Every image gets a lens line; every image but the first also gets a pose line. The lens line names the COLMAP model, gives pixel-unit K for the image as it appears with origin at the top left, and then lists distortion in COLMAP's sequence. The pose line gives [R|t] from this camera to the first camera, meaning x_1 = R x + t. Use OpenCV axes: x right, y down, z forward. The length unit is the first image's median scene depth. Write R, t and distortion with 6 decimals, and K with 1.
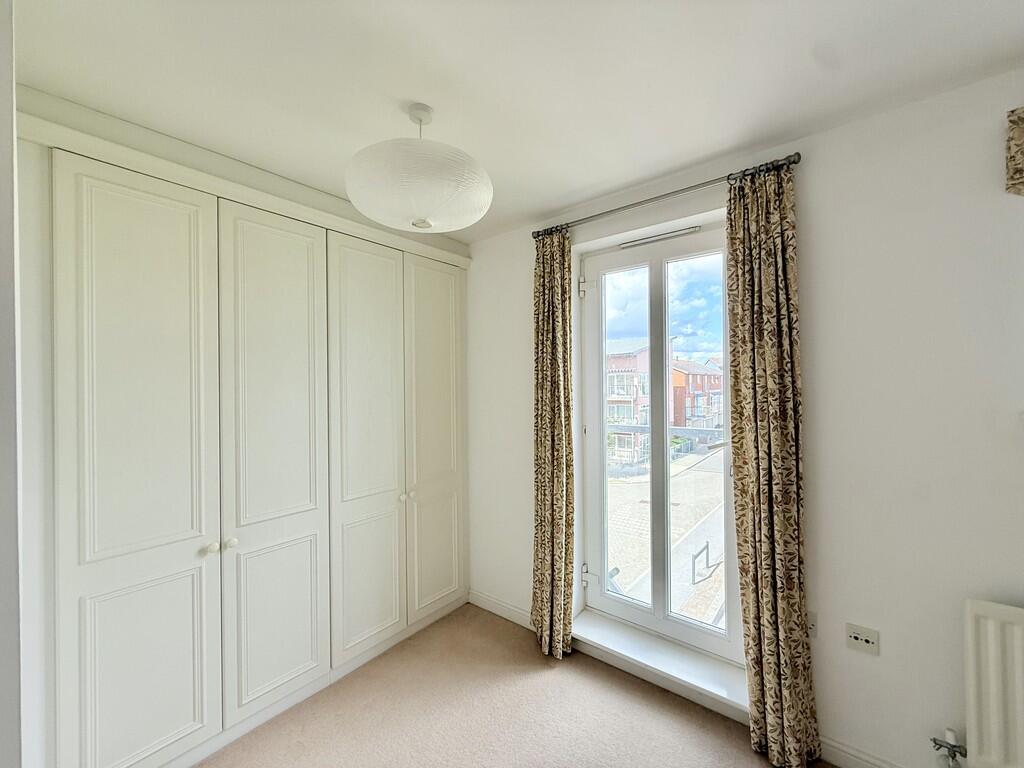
lens RADIAL K [[407.2, 0, 512.0], [0, 407.2, 384.0], [0, 0, 1]] dist [-0.000931, -0.000243]
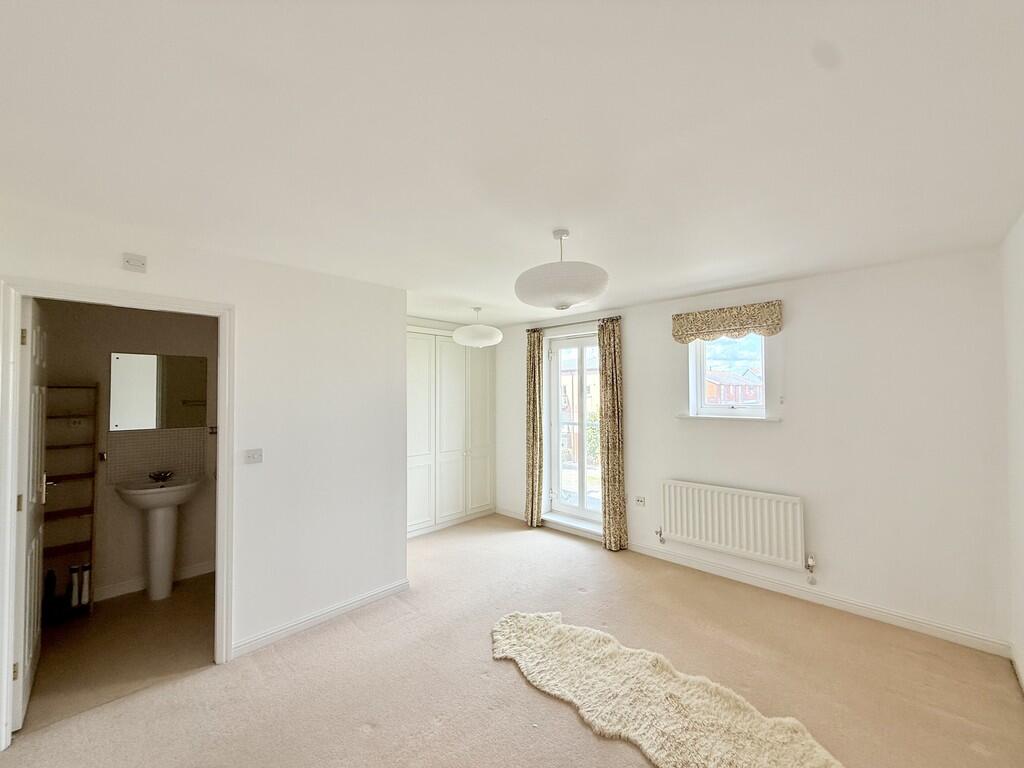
lens RADIAL K [[407.2, 0, 512.0], [0, 407.2, 384.0], [0, 0, 1]] dist [-0.000931, -0.000243]
pose [[0.996225, 0.006158, -0.086592, 0.171991], [-0.007826, 0.999790, -0.018931, -0.052939], [0.086458, 0.019537, 0.996064, -1.174296]]
